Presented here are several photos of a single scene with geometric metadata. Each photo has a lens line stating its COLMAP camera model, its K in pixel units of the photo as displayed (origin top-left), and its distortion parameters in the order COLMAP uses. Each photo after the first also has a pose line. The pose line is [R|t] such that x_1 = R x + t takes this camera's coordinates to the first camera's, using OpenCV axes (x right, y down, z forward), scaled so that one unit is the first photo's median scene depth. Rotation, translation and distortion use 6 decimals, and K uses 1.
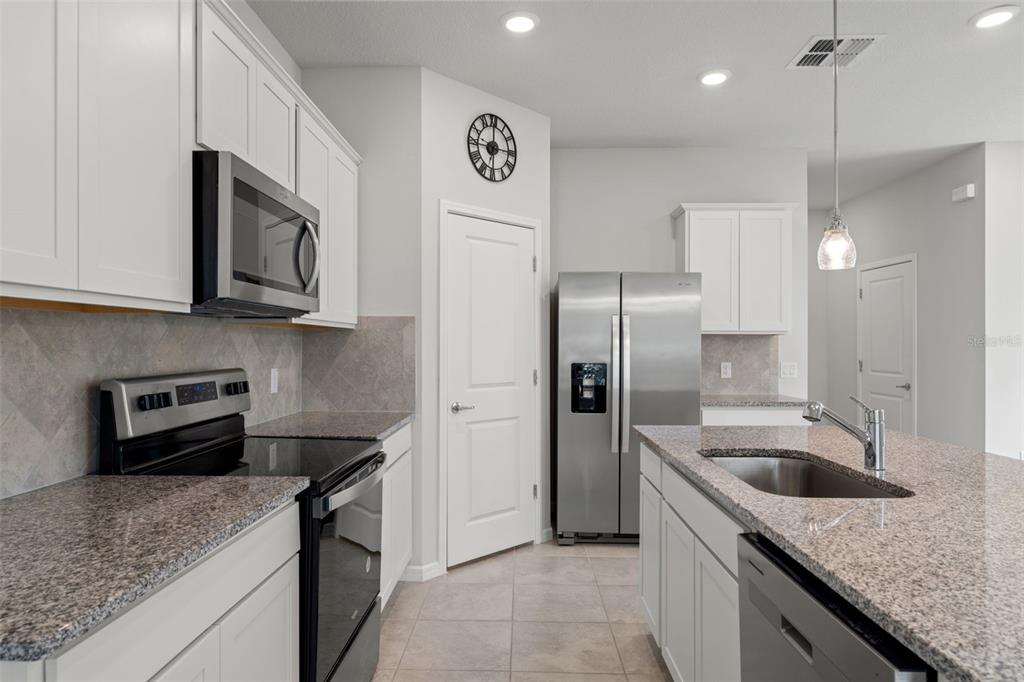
lens RADIAL K [[496.7, 0, 512.6], [0, 496.7, 345.1], [0, 0, 1]] dist [0.005506, 0.000501]
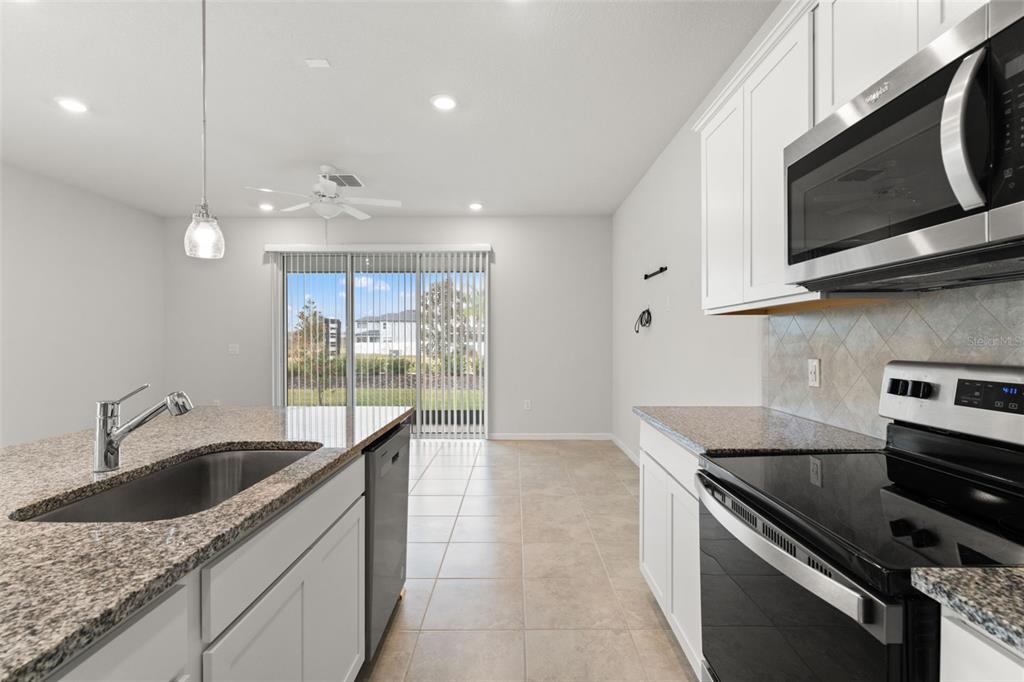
lens RADIAL K [[496.7, 0, 511.1], [0, 496.7, 339.9], [0, 0, 1]] dist [0.005506, 0.000501]
pose [[-0.999911, 0.001343, -0.013295, 0.031031], [0.001371, 0.999997, -0.002041, 0.023720], [0.013292, -0.002059, -0.999910, 1.932334]]
